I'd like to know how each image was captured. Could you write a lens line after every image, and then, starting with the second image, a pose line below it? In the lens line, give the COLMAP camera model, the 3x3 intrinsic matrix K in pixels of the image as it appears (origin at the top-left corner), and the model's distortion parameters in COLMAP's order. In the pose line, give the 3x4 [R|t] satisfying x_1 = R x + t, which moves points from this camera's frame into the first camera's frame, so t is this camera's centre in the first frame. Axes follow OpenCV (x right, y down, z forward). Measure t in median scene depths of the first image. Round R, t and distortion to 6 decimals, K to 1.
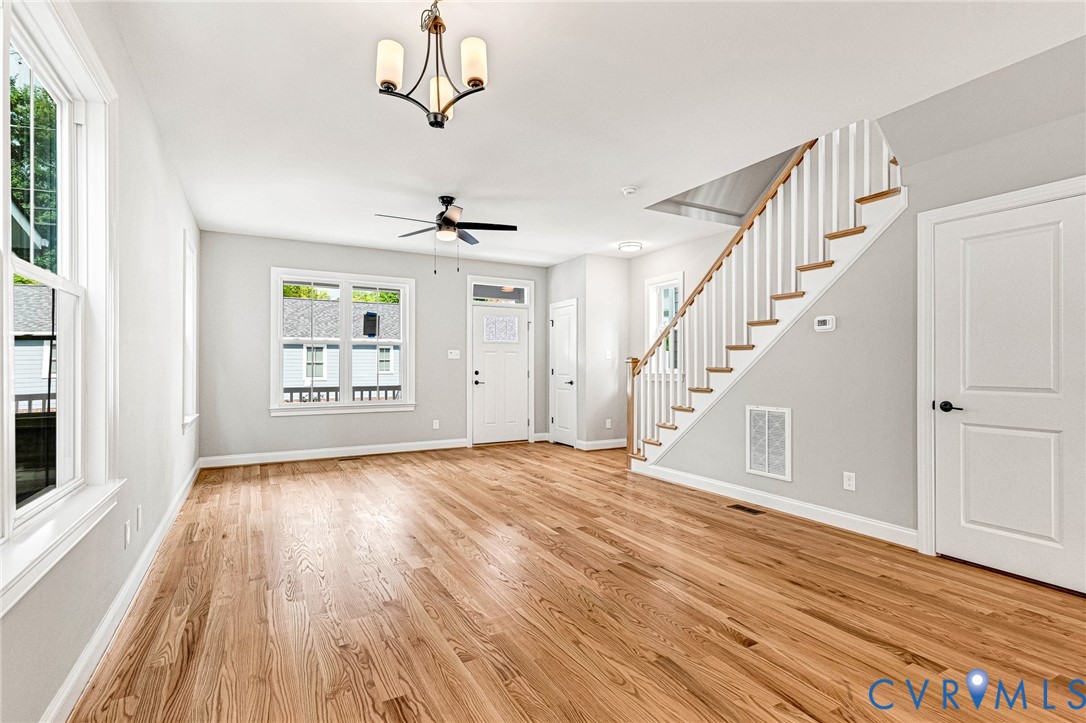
lens RADIAL K [[530.2, 0, 534.7], [0, 530.2, 361.9], [0, 0, 1]] dist [0.017083, -0.003408]
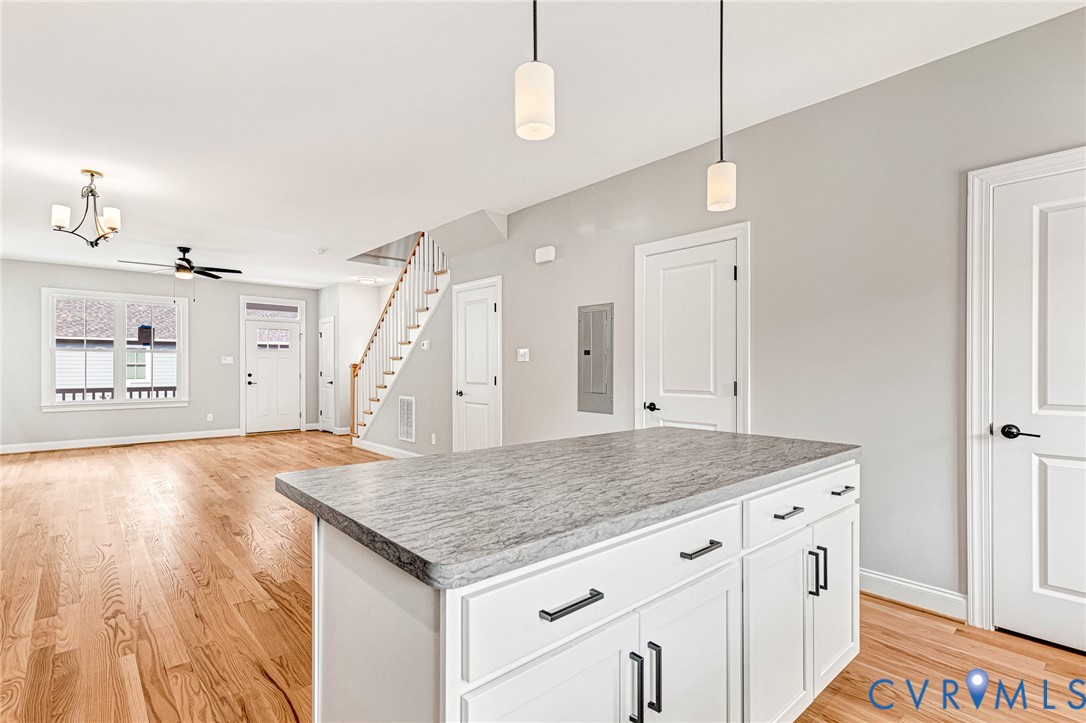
lens RADIAL K [[530.2, 0, 535.1], [0, 530.2, 365.8], [0, 0, 1]] dist [0.017083, -0.003408]
pose [[0.975847, -0.000555, 0.218454, 0.301460], [-0.000632, 0.999985, 0.005365, -0.009137], [-0.218454, -0.005374, 0.975832, -0.392495]]
